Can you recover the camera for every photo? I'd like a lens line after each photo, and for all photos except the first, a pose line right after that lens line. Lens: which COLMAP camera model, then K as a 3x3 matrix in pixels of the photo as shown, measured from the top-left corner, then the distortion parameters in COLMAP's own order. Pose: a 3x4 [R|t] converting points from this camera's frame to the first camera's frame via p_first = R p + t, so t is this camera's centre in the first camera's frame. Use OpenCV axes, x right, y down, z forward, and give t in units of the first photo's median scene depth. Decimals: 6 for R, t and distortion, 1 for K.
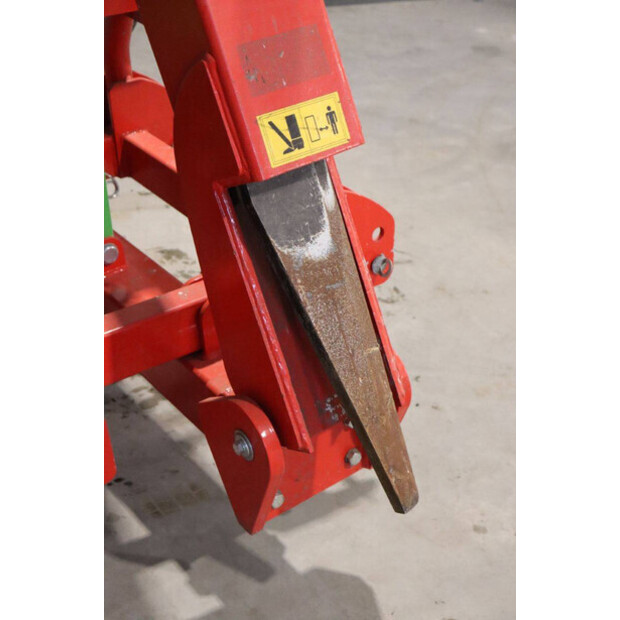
lens RADIAL K [[1063.4, 0, 310.0], [0, 1063.4, 310.0], [0, 0, 1]] dist [0.027245, 0.068167]
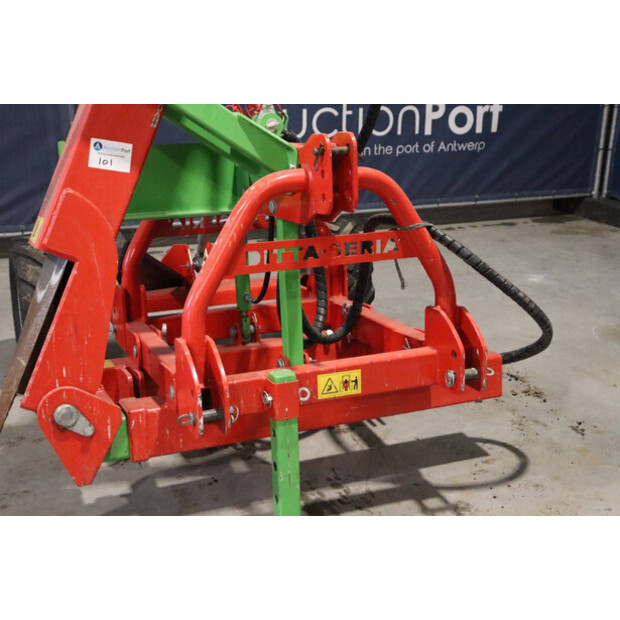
lens RADIAL K [[903.0, 0, 310.0], [0, 903.0, 310.0], [0, 0, 1]] dist [0.071282, 0.078910]
pose [[-0.237343, 0.240200, -0.941261, 1.425658], [-0.476777, 0.815413, 0.328307, -0.799601], [0.846376, 0.526693, -0.079010, 1.545007]]
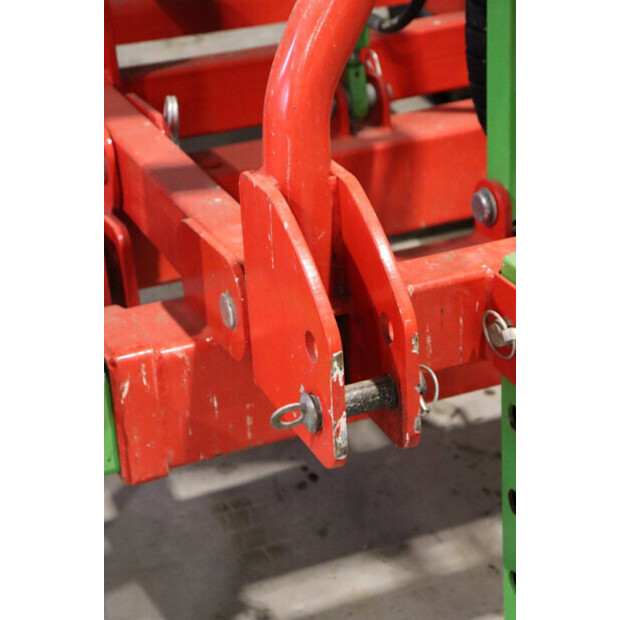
lens RADIAL K [[1448.9, 0, 310.0], [0, 1448.9, 310.0], [0, 0, 1]] dist [0.391582, -0.244404]
pose [[-0.234949, 0.443462, -0.864951, 0.797043], [-0.457555, 0.734644, 0.500941, -0.528000], [0.857579, 0.513458, 0.030305, 1.297526]]
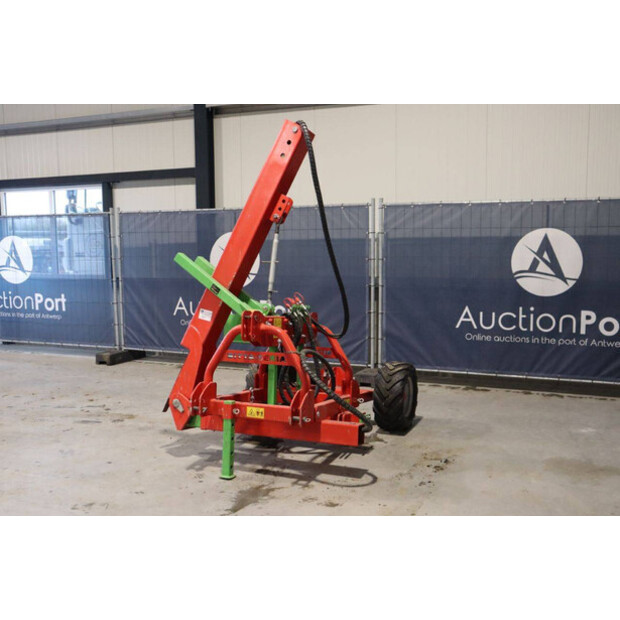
lens RADIAL K [[663.1, 0, 310.0], [0, 663.1, 310.0], [0, 0, 1]] dist [-0.100325, 0.199516]
pose [[-0.859342, -0.005945, -0.511367, 1.183910], [-0.277688, 0.845104, 0.456824, -1.986115], [0.429443, 0.534569, -0.727884, 3.563603]]
